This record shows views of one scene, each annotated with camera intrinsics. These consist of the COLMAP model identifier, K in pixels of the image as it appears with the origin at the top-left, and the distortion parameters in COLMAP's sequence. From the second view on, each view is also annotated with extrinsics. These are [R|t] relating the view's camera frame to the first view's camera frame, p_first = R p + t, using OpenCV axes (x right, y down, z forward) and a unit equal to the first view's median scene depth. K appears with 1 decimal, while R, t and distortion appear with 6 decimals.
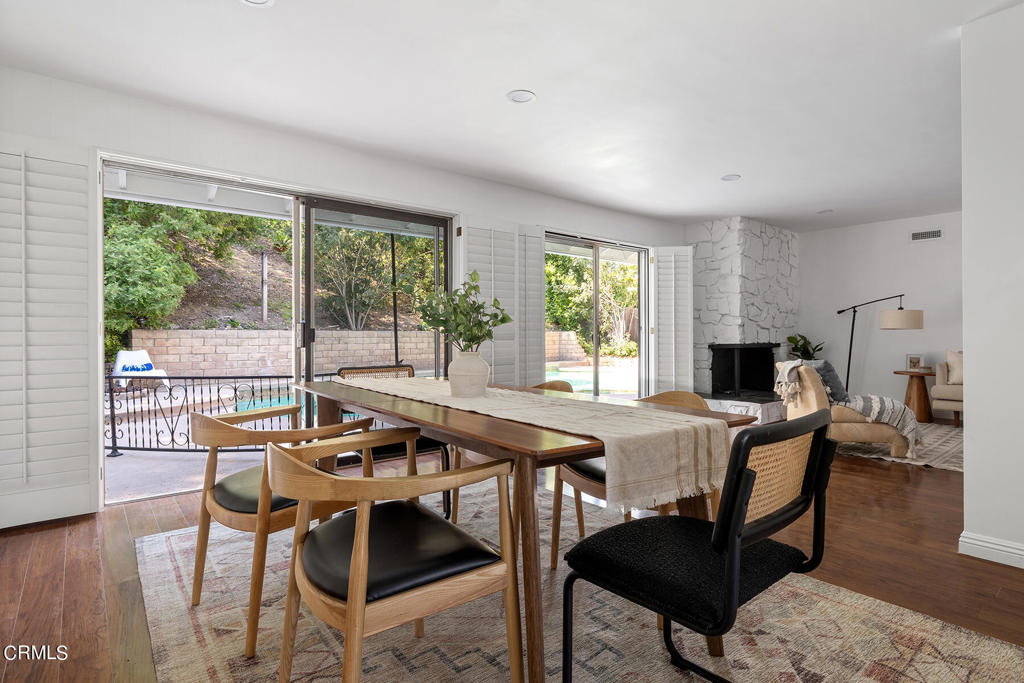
lens RADIAL K [[523.7, 0, 511.9], [0, 523.7, 338.0], [0, 0, 1]] dist [-0.004410, -0.000062]
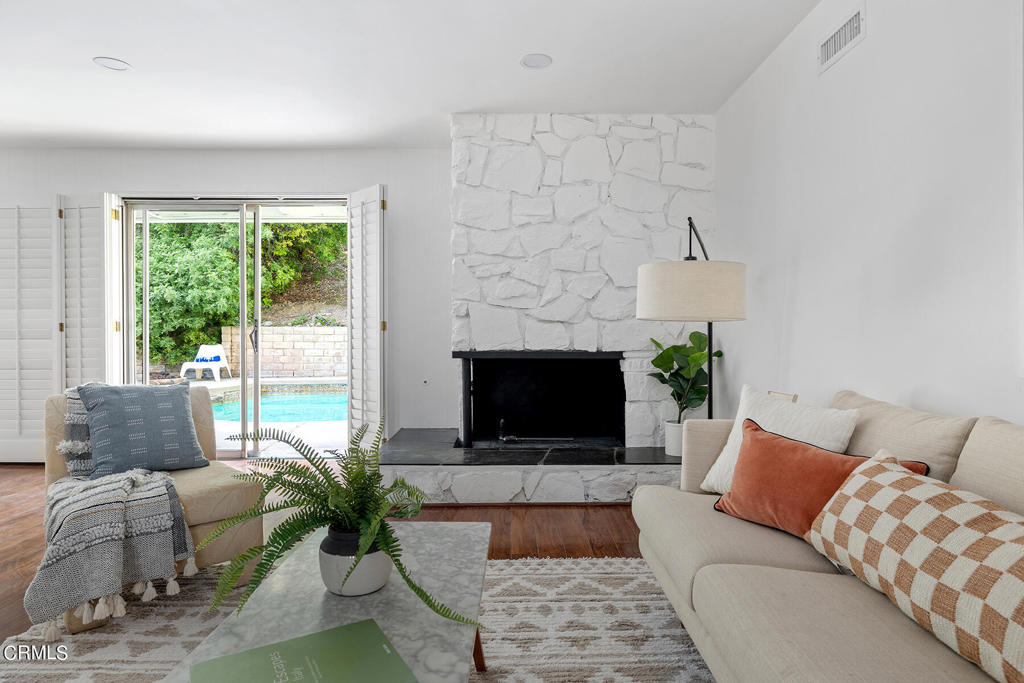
lens RADIAL K [[587.3, 0, 518.0], [0, 587.3, 342.8], [0, 0, 1]] dist [0.004507, 0.000991]
pose [[0.767637, 0.015819, -0.640689, 0.842363], [-0.008504, 0.999859, 0.014498, -0.005569], [0.640828, -0.005681, 0.767663, 0.553286]]
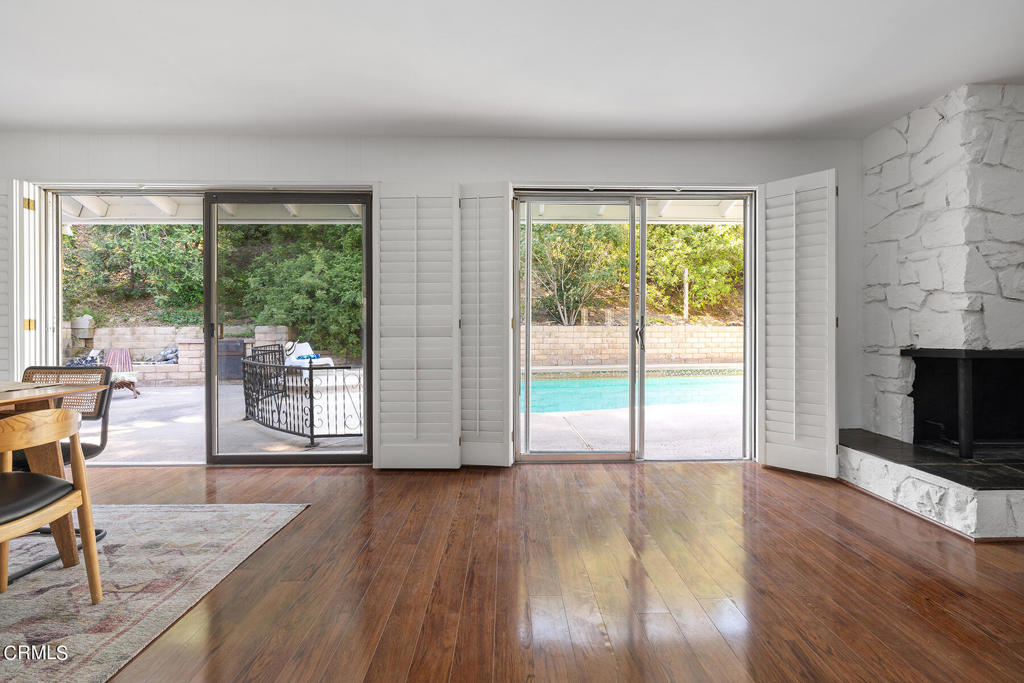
lens RADIAL K [[428.2, 0, 514.1], [0, 428.2, 330.6], [0, 0, 1]] dist [0.000077, -0.000063]
pose [[0.775416, 0.005335, -0.631428, 0.348186], [-0.008546, 0.999961, -0.002046, -0.001621], [0.631393, 0.006983, 0.775431, 0.415226]]
